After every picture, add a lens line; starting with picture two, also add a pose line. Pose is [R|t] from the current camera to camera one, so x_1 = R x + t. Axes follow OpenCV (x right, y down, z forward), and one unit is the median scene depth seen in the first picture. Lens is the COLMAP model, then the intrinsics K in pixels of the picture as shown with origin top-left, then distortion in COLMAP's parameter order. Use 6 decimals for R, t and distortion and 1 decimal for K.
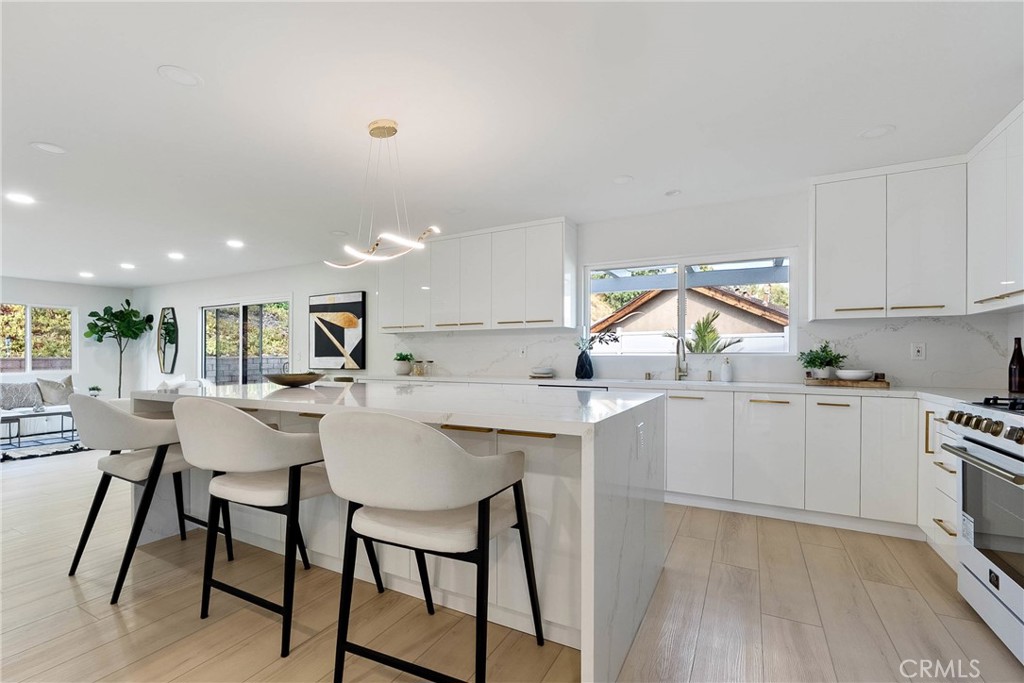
lens RADIAL K [[455.0, 0, 512.8], [0, 455.0, 354.9], [0, 0, 1]] dist [-0.010634, 0.000662]
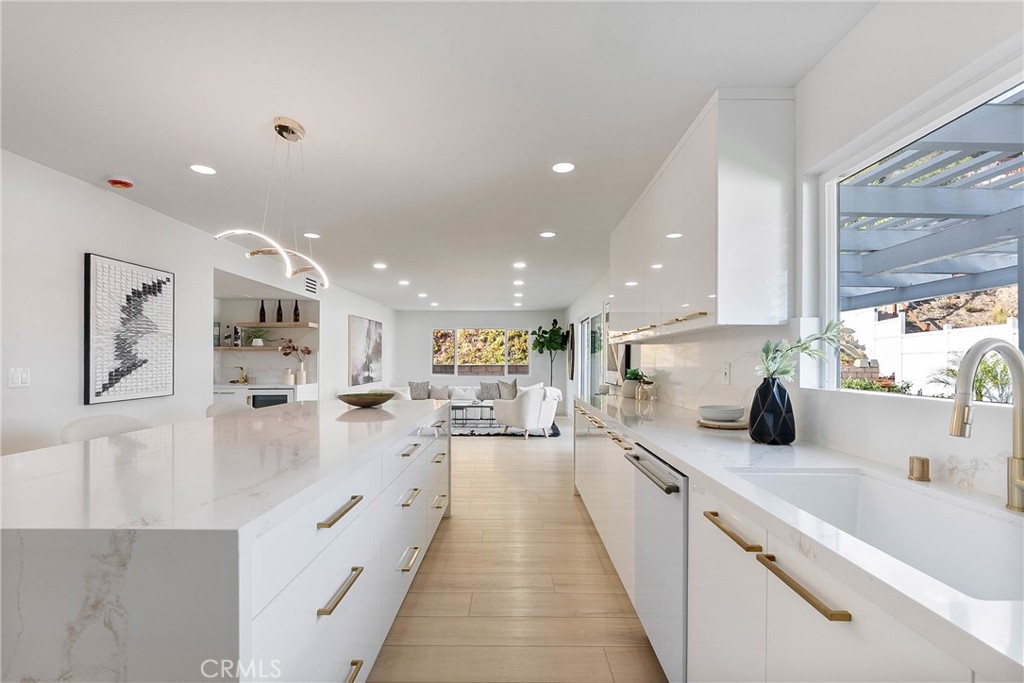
lens RADIAL K [[459.8, 0, 503.1], [0, 459.8, 358.0], [0, 0, 1]] dist [-0.008615, 0.000695]
pose [[0.461053, -0.001069, -0.887372, 0.240936], [-0.001337, 0.999997, -0.001899, -0.015360], [0.887372, 0.002062, 0.461050, 0.329709]]
